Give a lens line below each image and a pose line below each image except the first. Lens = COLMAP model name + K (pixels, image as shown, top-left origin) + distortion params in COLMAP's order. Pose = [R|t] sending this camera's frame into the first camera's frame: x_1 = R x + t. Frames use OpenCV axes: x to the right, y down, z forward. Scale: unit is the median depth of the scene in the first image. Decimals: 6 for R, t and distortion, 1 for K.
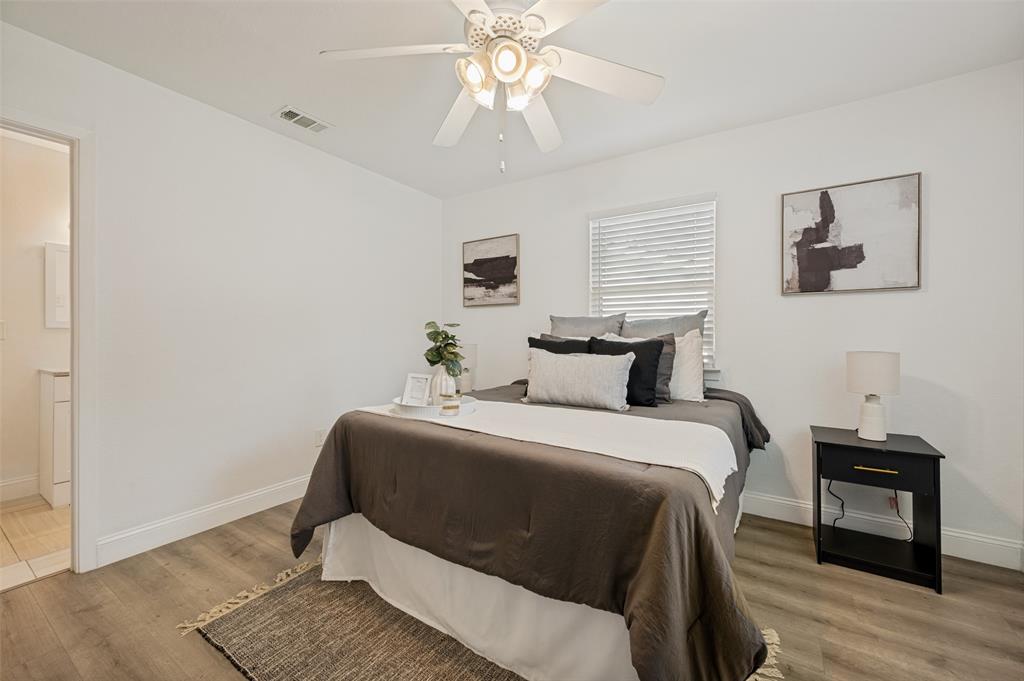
lens RADIAL K [[408.9, 0, 513.5], [0, 408.9, 337.8], [0, 0, 1]] dist [-0.000330, -0.000865]
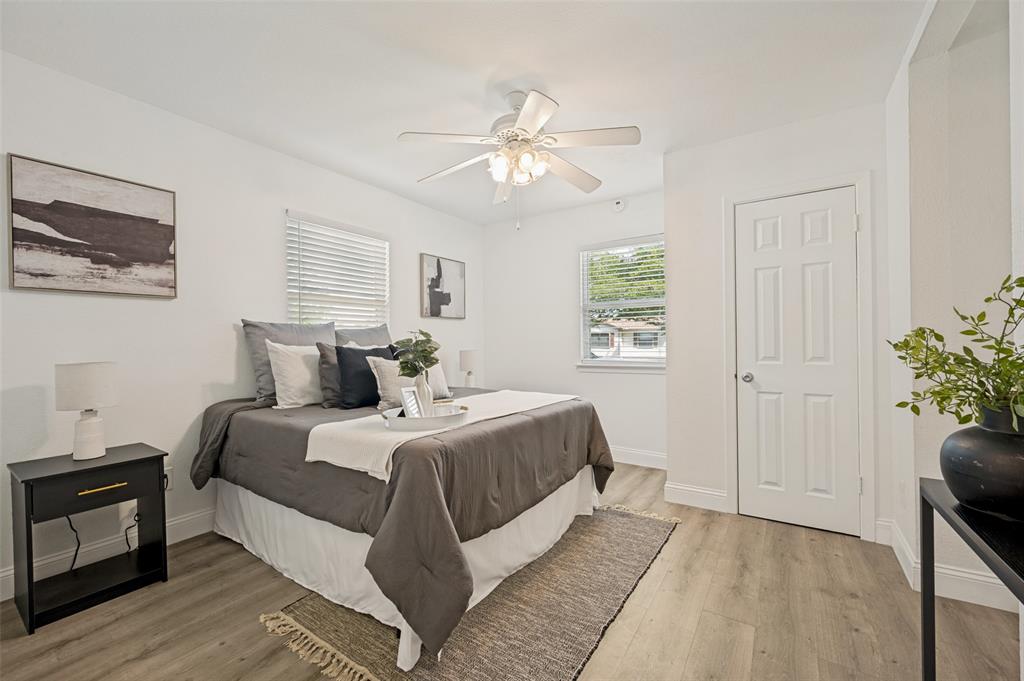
lens RADIAL K [[408.9, 0, 531.5], [0, 408.9, 337.8], [0, 0, 1]] dist [-0.000330, -0.000865]
pose [[-0.015032, 0.005953, 0.999869, -0.652055], [0.014001, 0.999885, -0.005742, -0.006776], [-0.999789, 0.013913, -0.015114, 0.431457]]
